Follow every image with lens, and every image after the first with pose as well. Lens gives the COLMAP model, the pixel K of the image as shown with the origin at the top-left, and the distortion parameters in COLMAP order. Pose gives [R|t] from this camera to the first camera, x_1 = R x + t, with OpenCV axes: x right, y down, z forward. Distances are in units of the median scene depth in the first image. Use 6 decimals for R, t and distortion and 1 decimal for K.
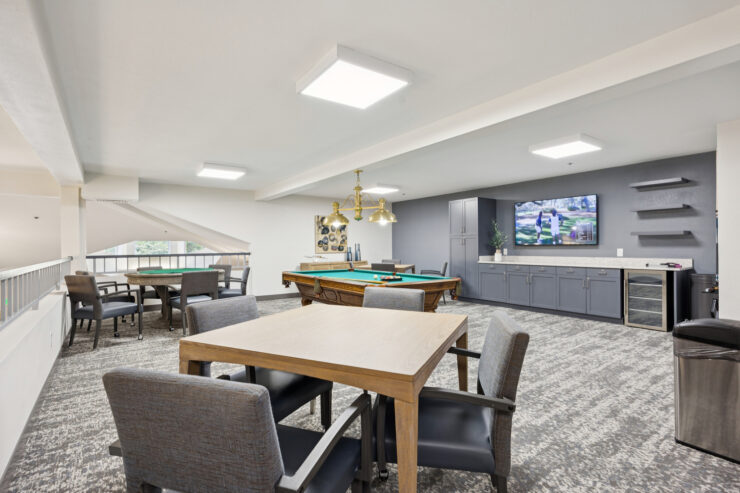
lens RADIAL K [[361.8, 0, 370.0], [0, 361.8, 246.5], [0, 0, 1]] dist [0.000838, 0.000035]
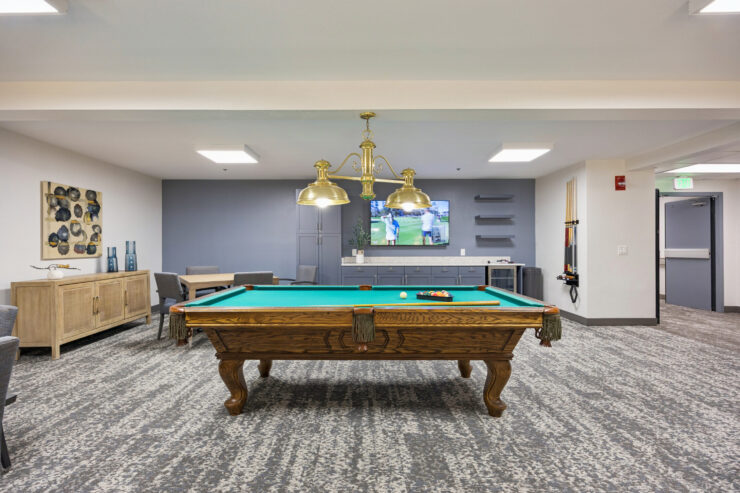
lens RADIAL K [[351.6, 0, 369.1], [0, 351.6, 244.9], [0, 0, 1]] dist [-0.000886, -0.000310]
pose [[0.586618, 0.008279, 0.809822, -0.331672], [-0.002206, 0.999960, -0.008625, 0.002630], [-0.809861, 0.003273, 0.586613, 0.461665]]
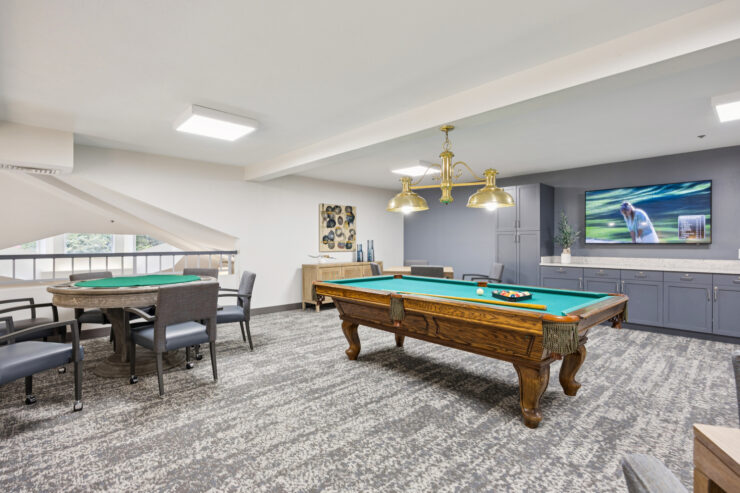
lens RADIAL K [[363.2, 0, 370.7], [0, 363.2, 243.1], [0, 0, 1]] dist [-0.002374, -0.000068]
pose [[0.991886, 0.007406, 0.126913, -0.170964], [-0.007259, 0.999972, -0.001618, 0.000184], [-0.126921, 0.000683, 0.991913, 0.256226]]
